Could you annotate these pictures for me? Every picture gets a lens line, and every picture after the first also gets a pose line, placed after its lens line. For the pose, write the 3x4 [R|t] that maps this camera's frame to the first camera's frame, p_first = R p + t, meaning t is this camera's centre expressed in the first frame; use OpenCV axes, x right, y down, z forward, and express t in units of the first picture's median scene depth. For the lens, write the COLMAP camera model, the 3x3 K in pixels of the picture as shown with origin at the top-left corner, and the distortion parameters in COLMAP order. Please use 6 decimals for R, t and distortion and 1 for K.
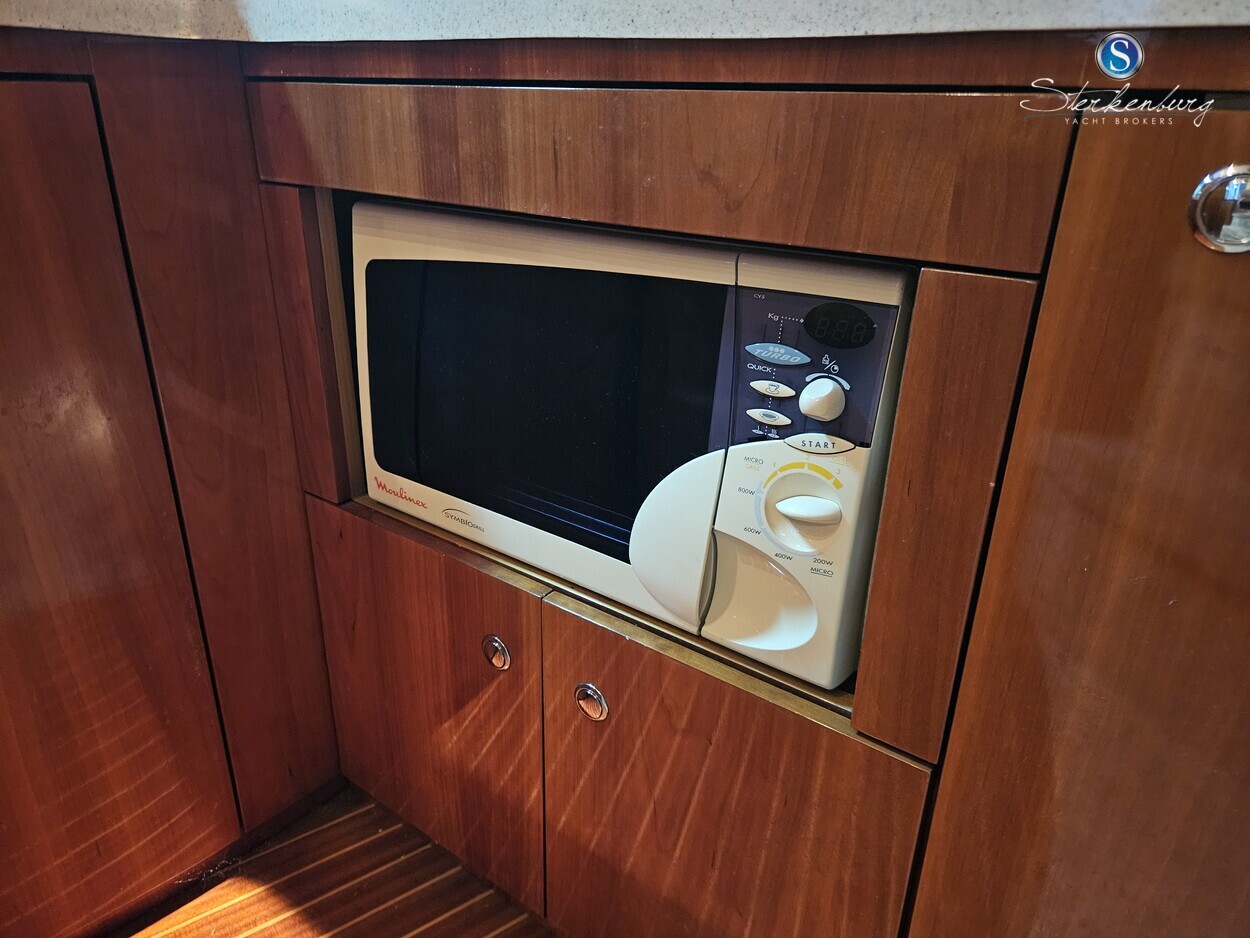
lens RADIAL K [[824.0, 0, 625.0], [0, 824.0, 469.0], [0, 0, 1]] dist [0.014694, -0.001071]
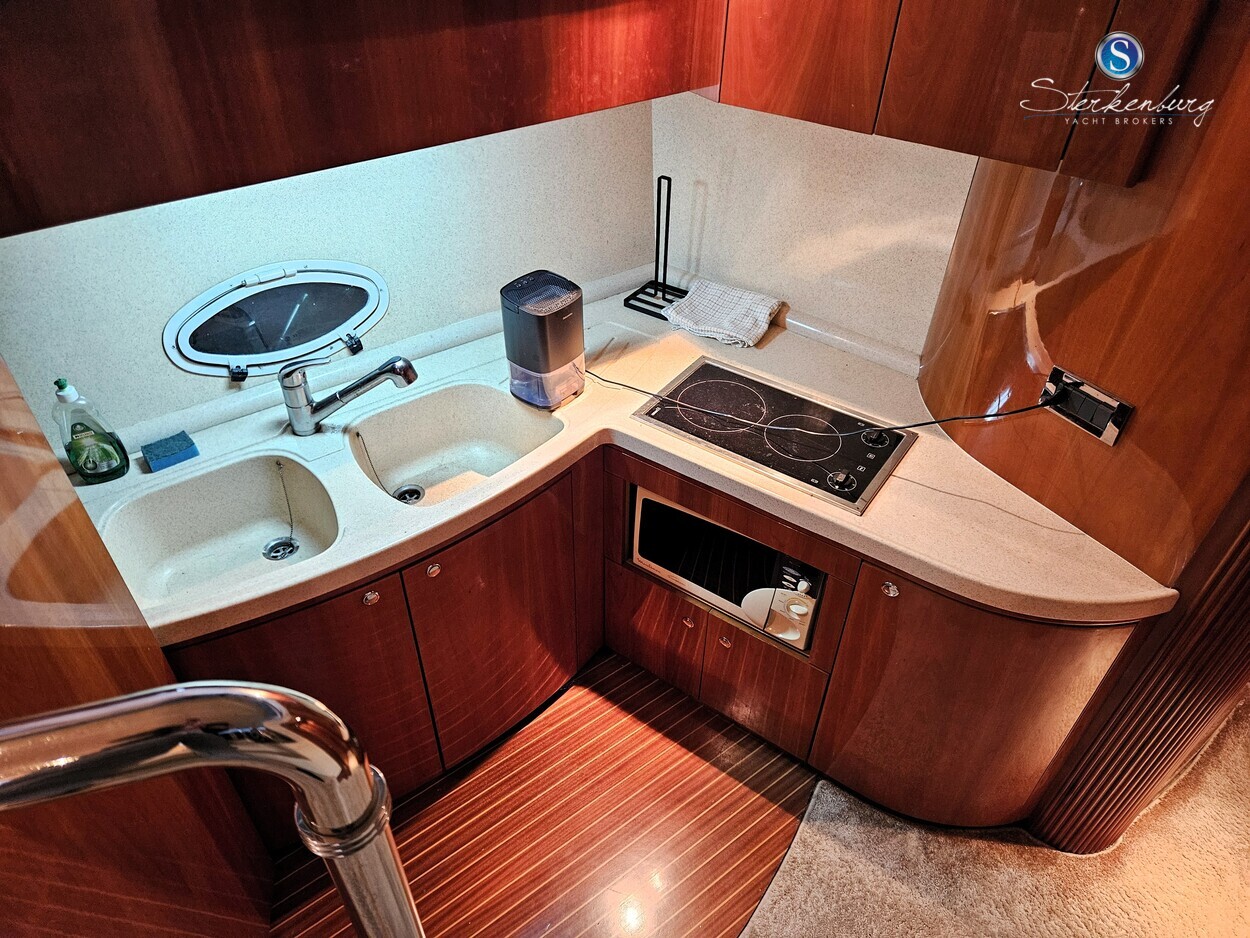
lens RADIAL K [[818.7, 0, 612.8], [0, 818.7, 487.0], [0, 0, 1]] dist [0.005109, -0.001015]
pose [[0.999437, -0.025361, -0.021951, -0.468969], [0.030931, 0.949995, 0.310728, -1.514127], [0.012973, -0.311232, 0.950245, -2.112279]]
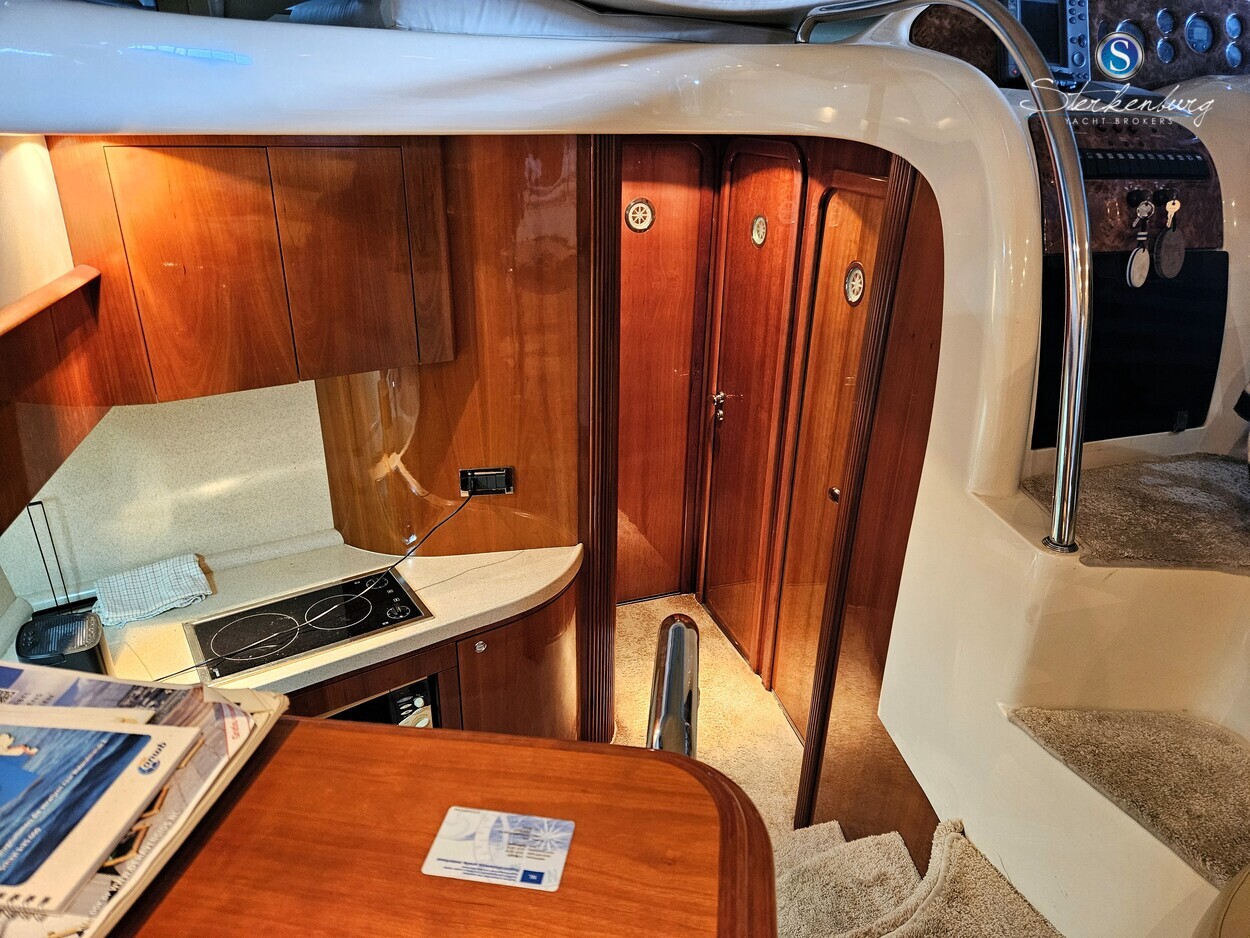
lens RADIAL K [[824.0, 0, 625.0], [0, 824.0, 469.0], [0, 0, 1]] dist [0.014694, -0.001071]
pose [[0.359620, -0.398383, 0.843780, -2.448212], [0.363015, 0.892771, 0.266796, -1.860096], [-0.859589, 0.210360, 0.465677, -2.153531]]
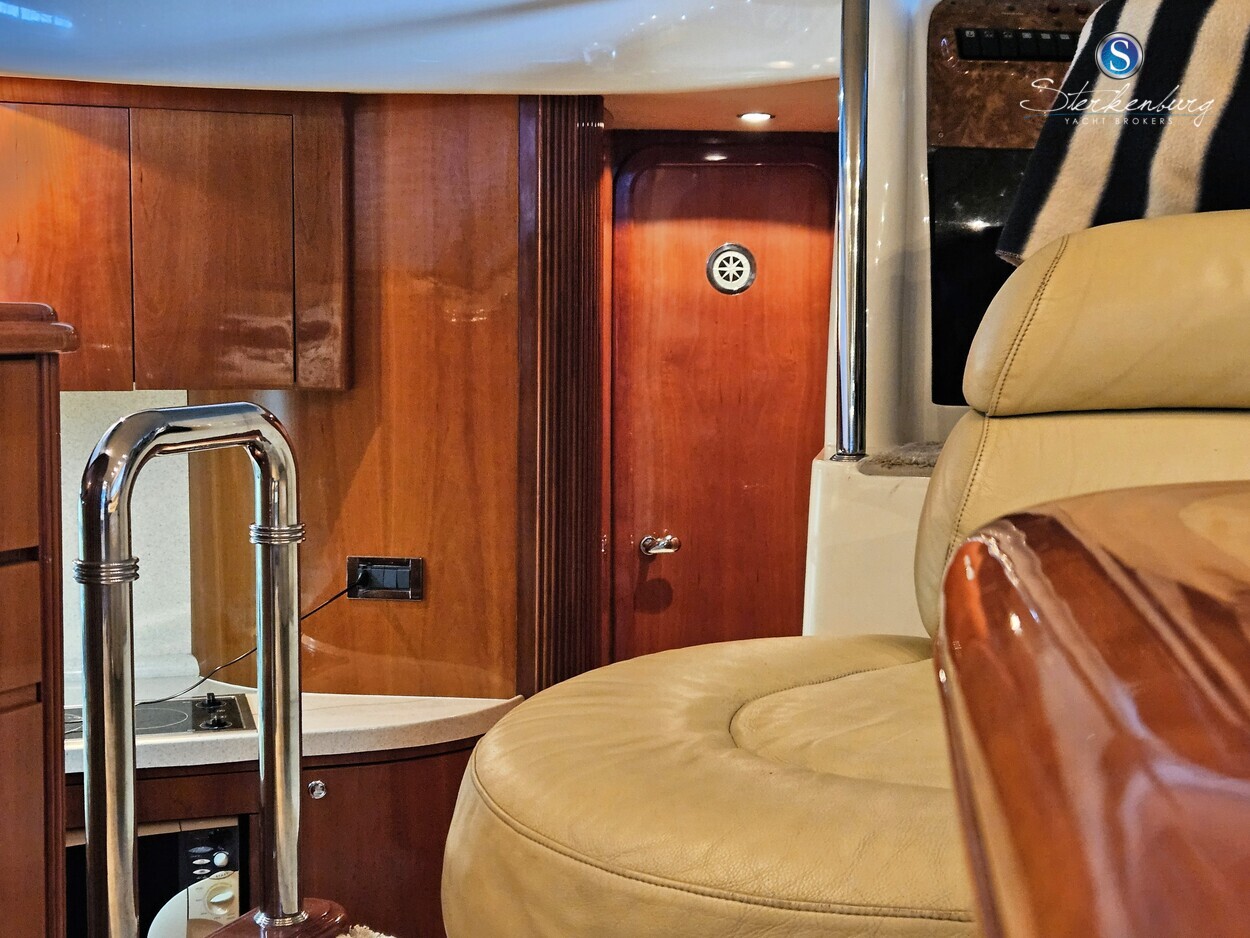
lens RADIAL K [[1775.0, 0, 625.9], [0, 1775.0, 494.3], [0, 0, 1]] dist [0.030194, -0.042234]
pose [[0.627413, -0.113249, 0.770408, -3.491606], [0.320420, 0.939272, -0.122875, -0.060914], [-0.709707, 0.323947, 0.625599, -4.320128]]
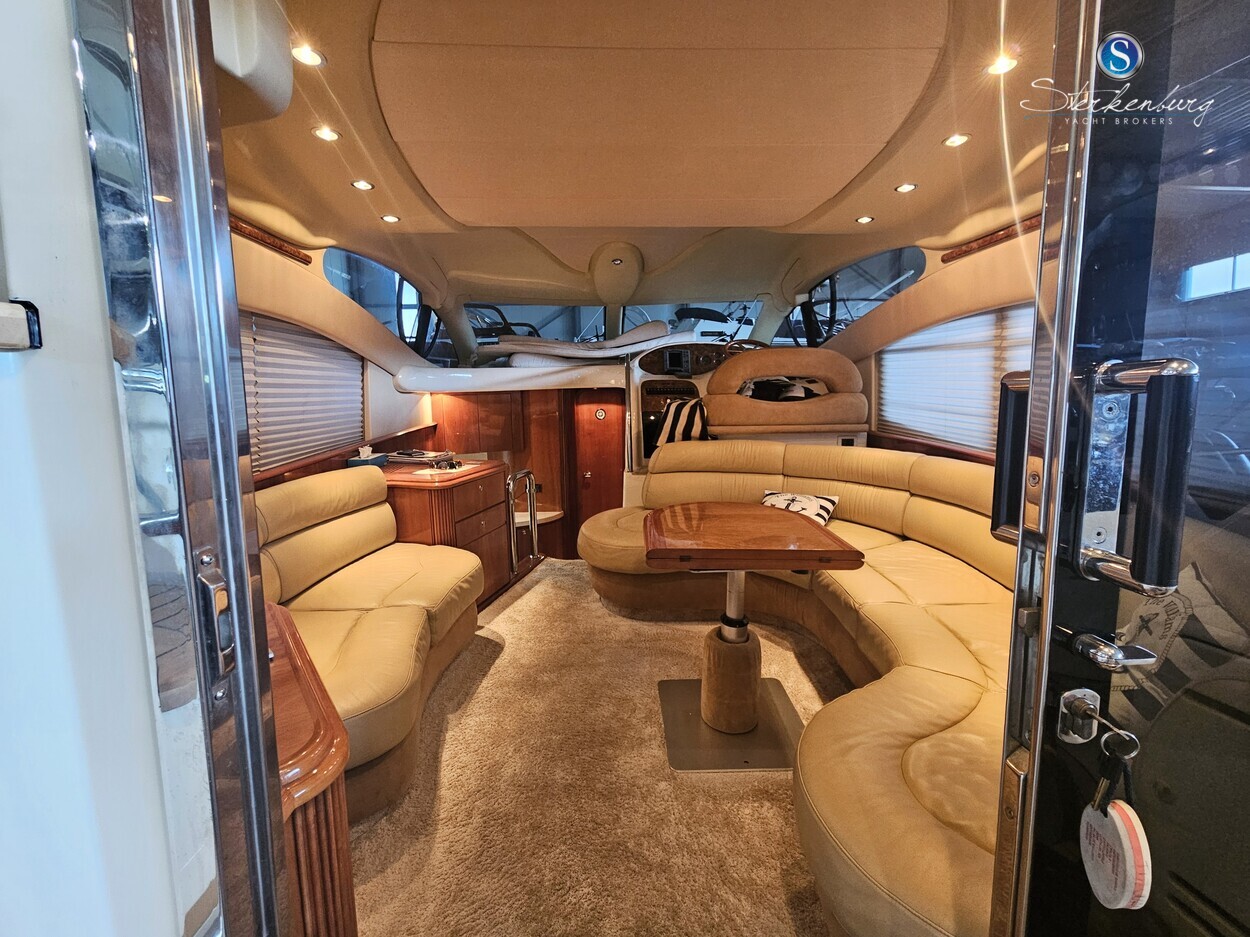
lens RADIAL K [[520.7, 0, 622.6], [0, 520.7, 460.1], [0, 0, 1]] dist [-0.000366, -0.000070]
pose [[0.522790, -0.174979, 0.834310, -5.853945], [0.367137, 0.929504, -0.035109, -0.422396], [-0.769351, 0.324660, 0.550177, -5.968625]]
